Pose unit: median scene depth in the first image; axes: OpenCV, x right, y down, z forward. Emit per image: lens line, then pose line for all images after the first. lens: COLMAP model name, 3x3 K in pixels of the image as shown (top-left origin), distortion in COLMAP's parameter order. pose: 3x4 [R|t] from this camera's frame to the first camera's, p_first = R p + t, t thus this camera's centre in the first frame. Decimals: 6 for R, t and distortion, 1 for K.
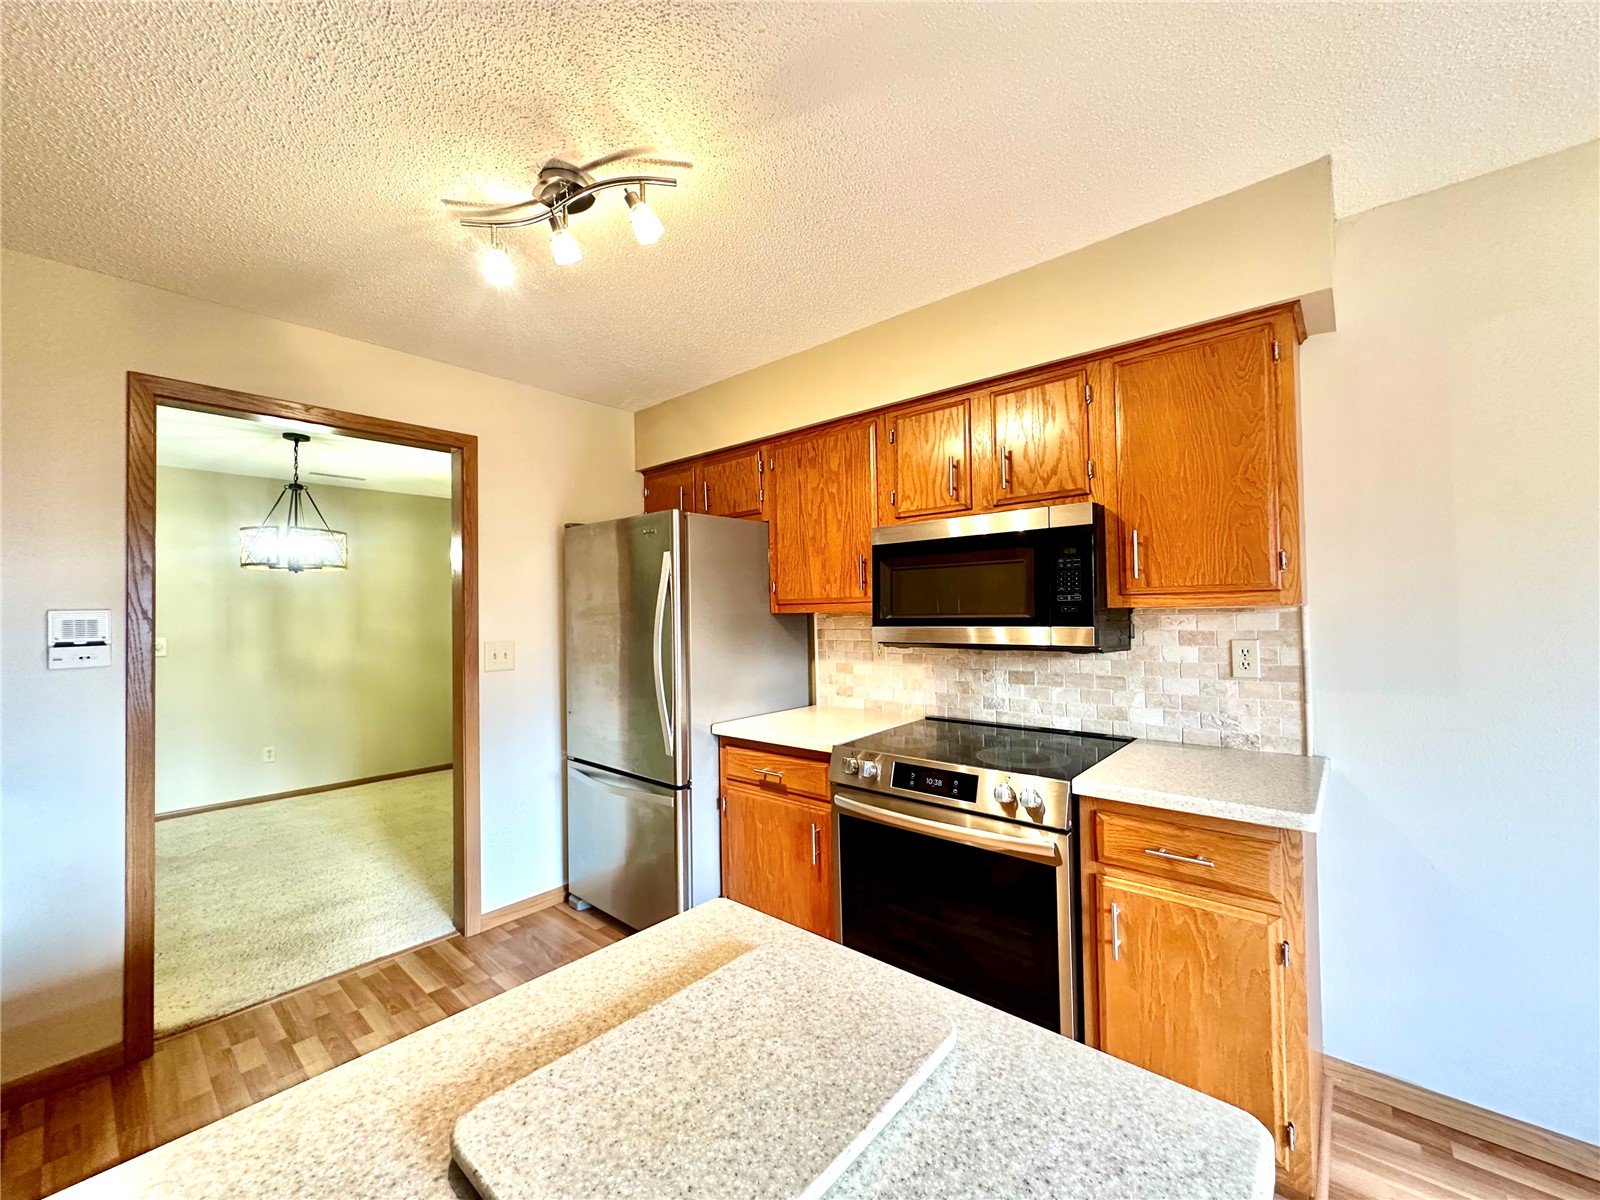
lens RADIAL K [[645.7, 0, 800.0], [0, 645.7, 600.0], [0, 0, 1]] dist [0.000450, -0.000010]
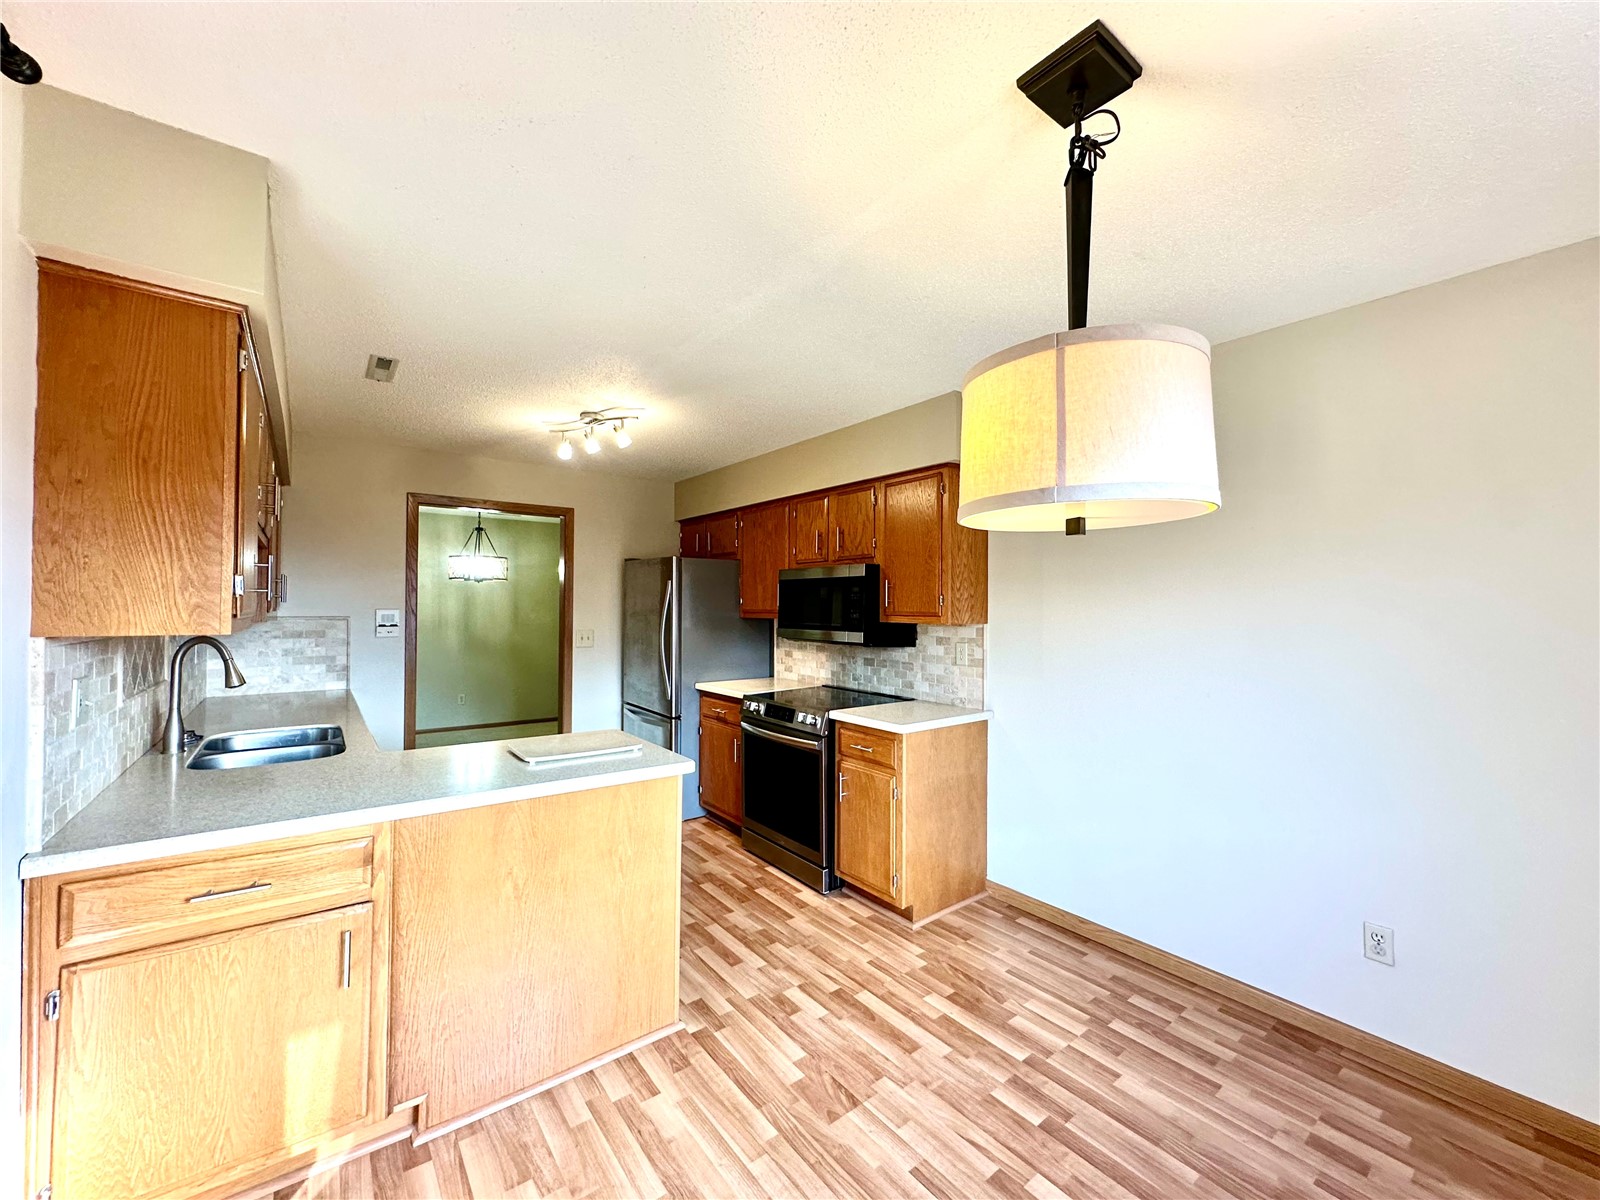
lens RADIAL K [[645.7, 0, 800.0], [0, 645.7, 600.0], [0, 0, 1]] dist [0.000450, -0.000010]
pose [[0.978707, 0.020314, -0.204257, 0.550628], [-0.017937, 0.999748, 0.013484, -0.060558], [0.204479, -0.009533, 0.978825, -0.690027]]
